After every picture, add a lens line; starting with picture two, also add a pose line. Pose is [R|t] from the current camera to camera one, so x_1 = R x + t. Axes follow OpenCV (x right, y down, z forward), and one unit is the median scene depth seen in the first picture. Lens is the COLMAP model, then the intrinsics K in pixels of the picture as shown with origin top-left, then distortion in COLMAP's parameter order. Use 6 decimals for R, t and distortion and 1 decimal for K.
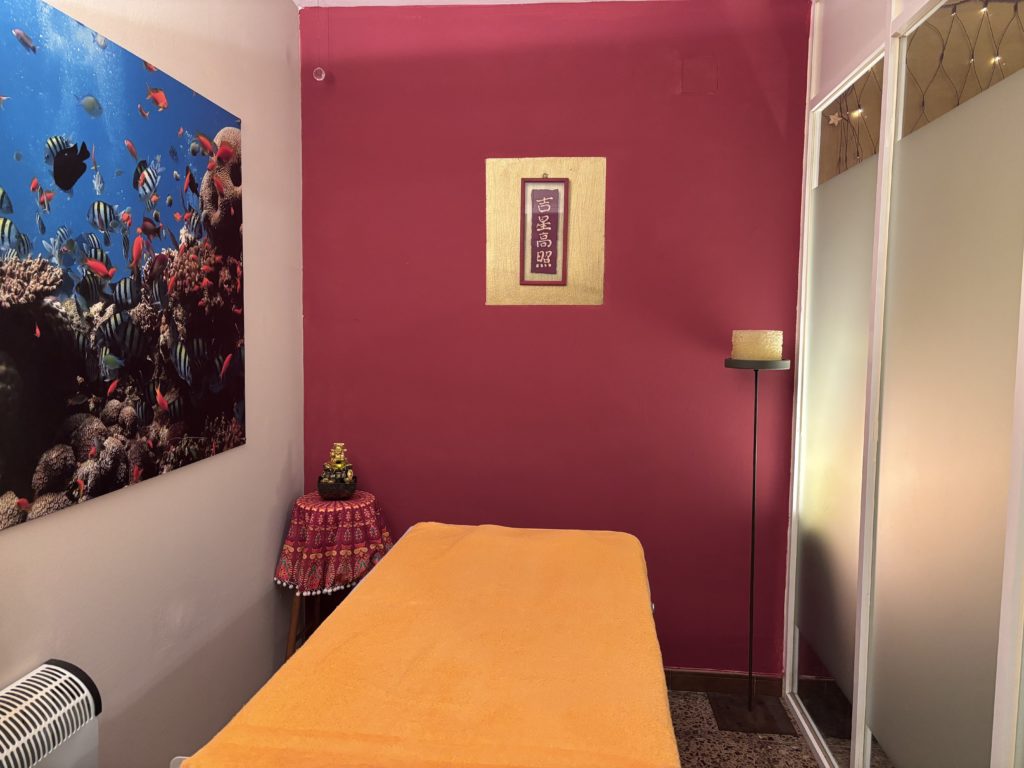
lens RADIAL K [[811.0, 0, 510.1], [0, 811.0, 386.6], [0, 0, 1]] dist [0.017743, -0.006248]
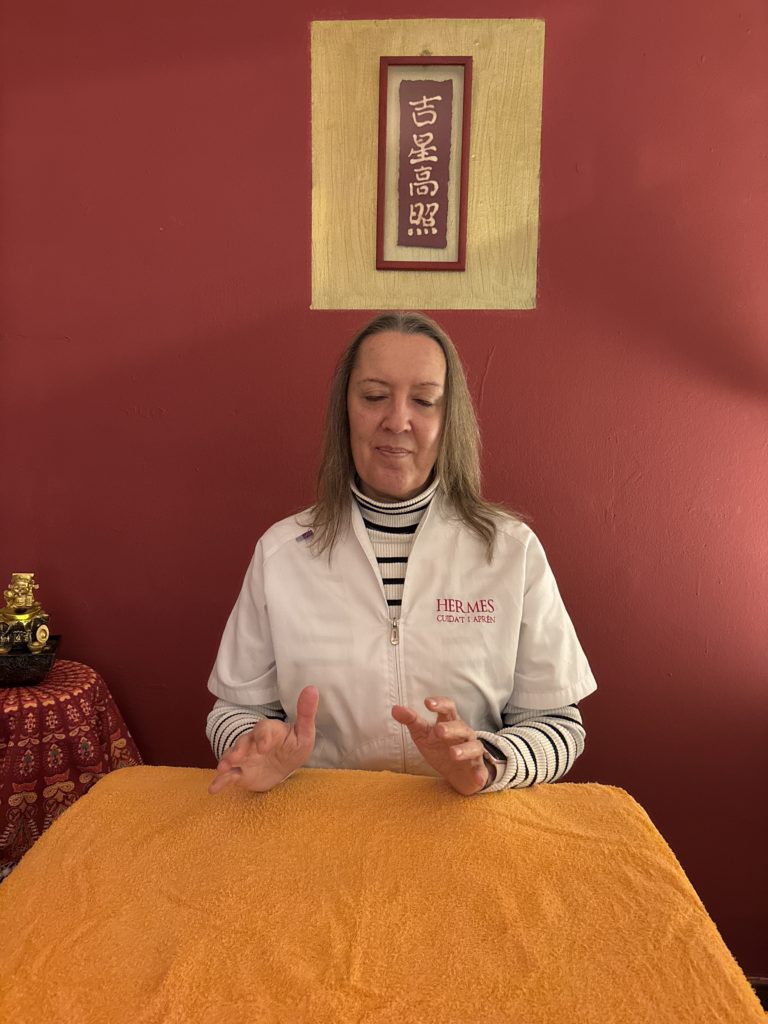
lens RADIAL K [[811.0, 0, 382.2], [0, 811.0, 509.2], [0, 0, 1]] dist [0.017743, -0.006248]
pose [[0.998687, 0.001271, 0.051217, -0.012506], [-0.002055, 0.999881, 0.015262, 0.024344], [-0.051192, -0.015347, 0.998571, 0.553354]]
